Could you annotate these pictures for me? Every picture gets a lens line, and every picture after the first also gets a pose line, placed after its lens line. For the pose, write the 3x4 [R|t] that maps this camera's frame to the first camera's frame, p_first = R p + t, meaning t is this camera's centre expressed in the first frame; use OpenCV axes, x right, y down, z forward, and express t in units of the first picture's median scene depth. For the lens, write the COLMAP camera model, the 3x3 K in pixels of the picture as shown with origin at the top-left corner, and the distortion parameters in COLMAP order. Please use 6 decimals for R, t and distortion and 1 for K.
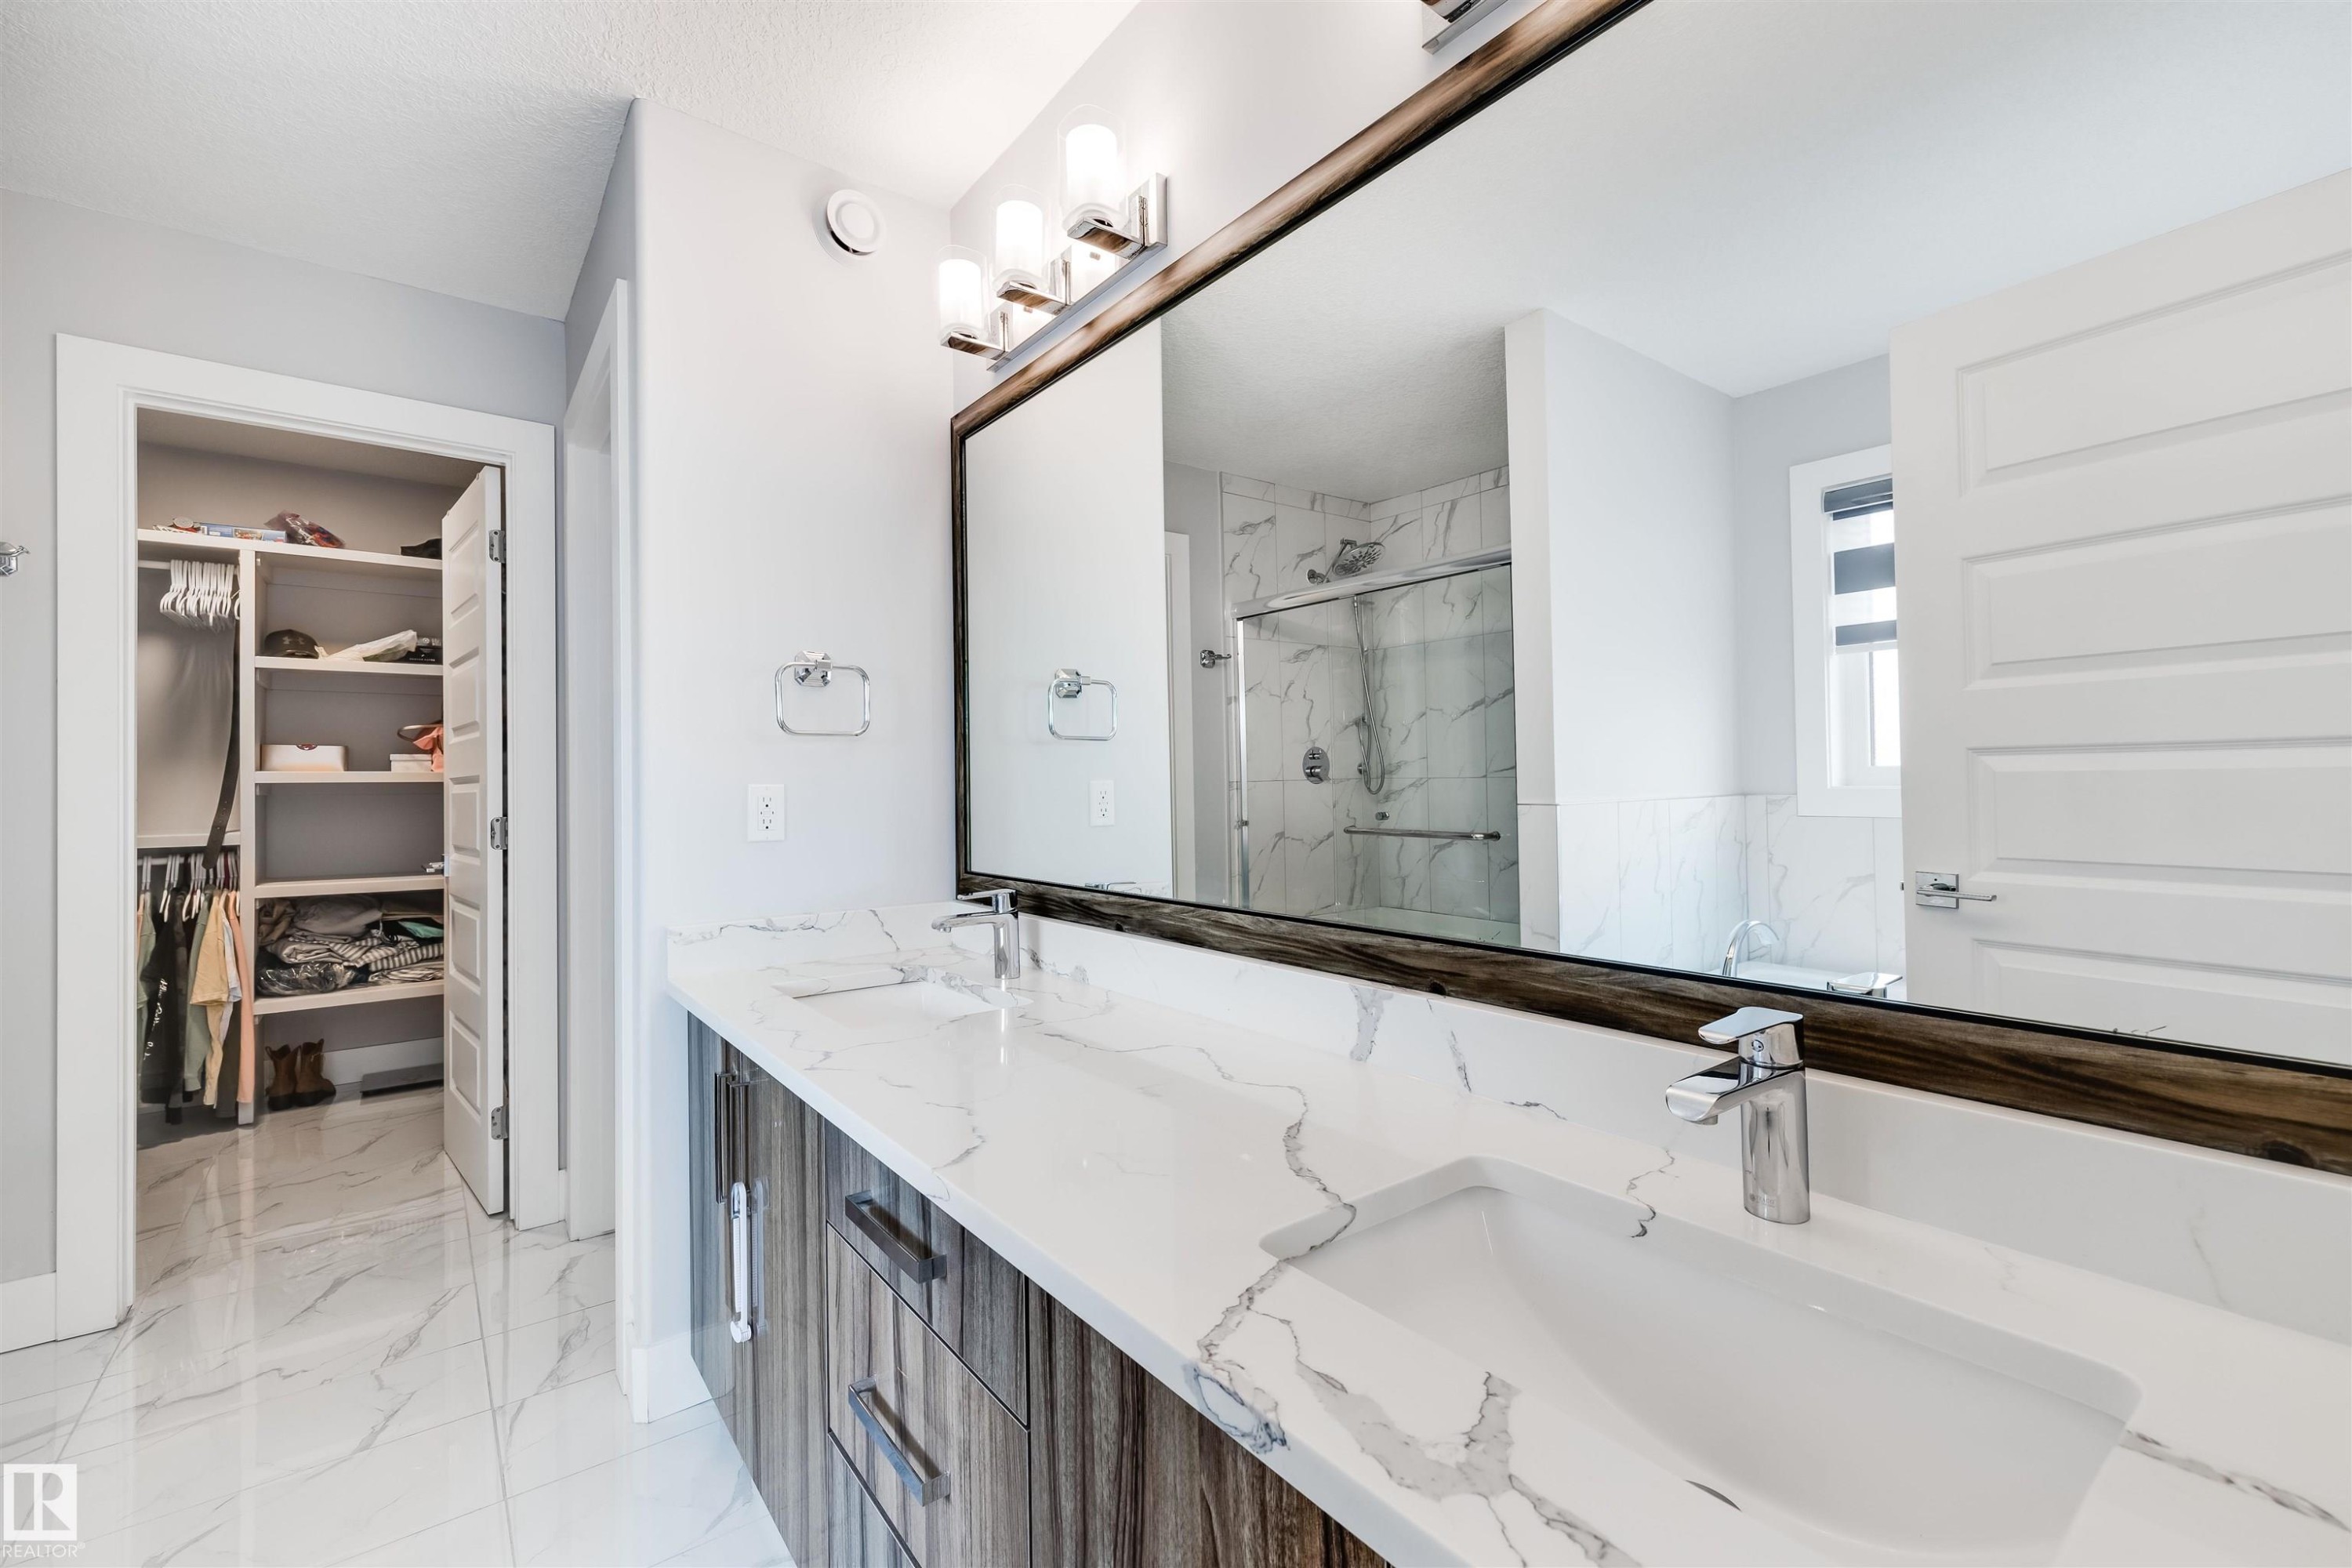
lens RADIAL K [[995.7, 0, 1177.6], [0, 995.7, 780.1], [0, 0, 1]] dist [0.002844, 0.000067]
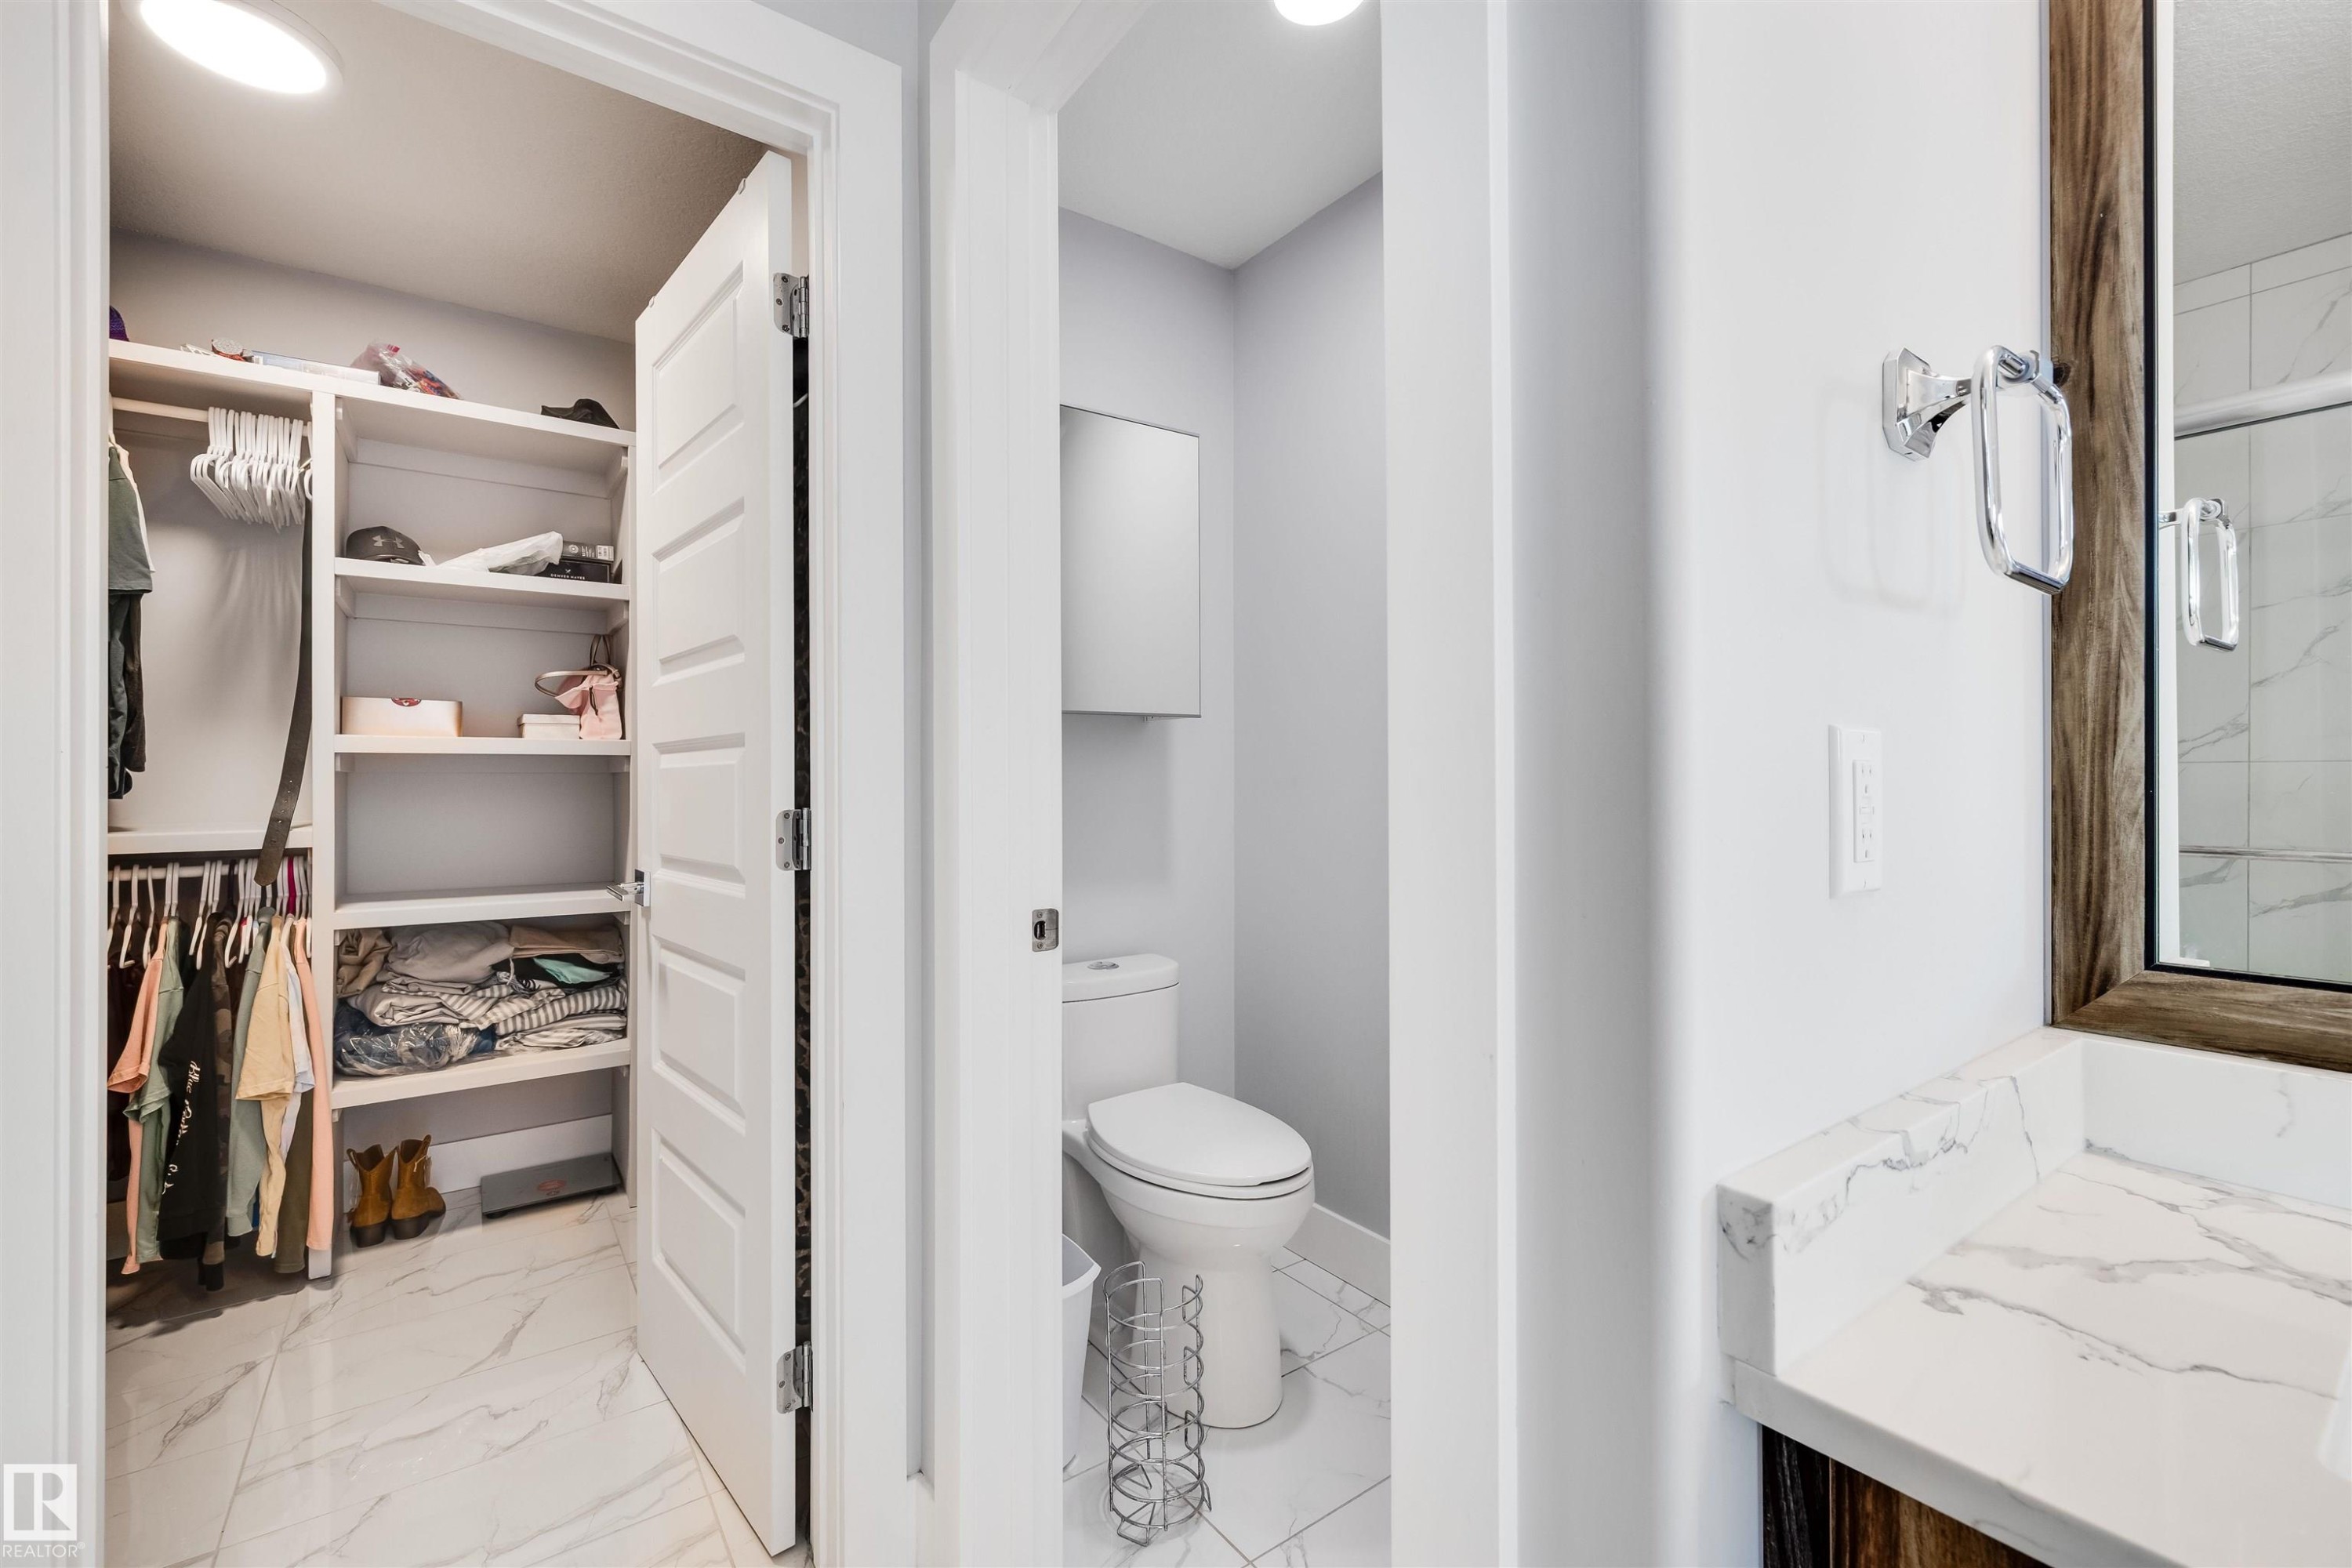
lens RADIAL K [[995.7, 0, 1175.8], [0, 995.7, 781.6], [0, 0, 1]] dist [0.002844, 0.000067]
pose [[0.999476, 0.008916, -0.031125, -0.351310], [-0.008678, 0.999932, 0.007750, 0.012164], [0.031192, -0.007476, 0.999485, 0.362493]]
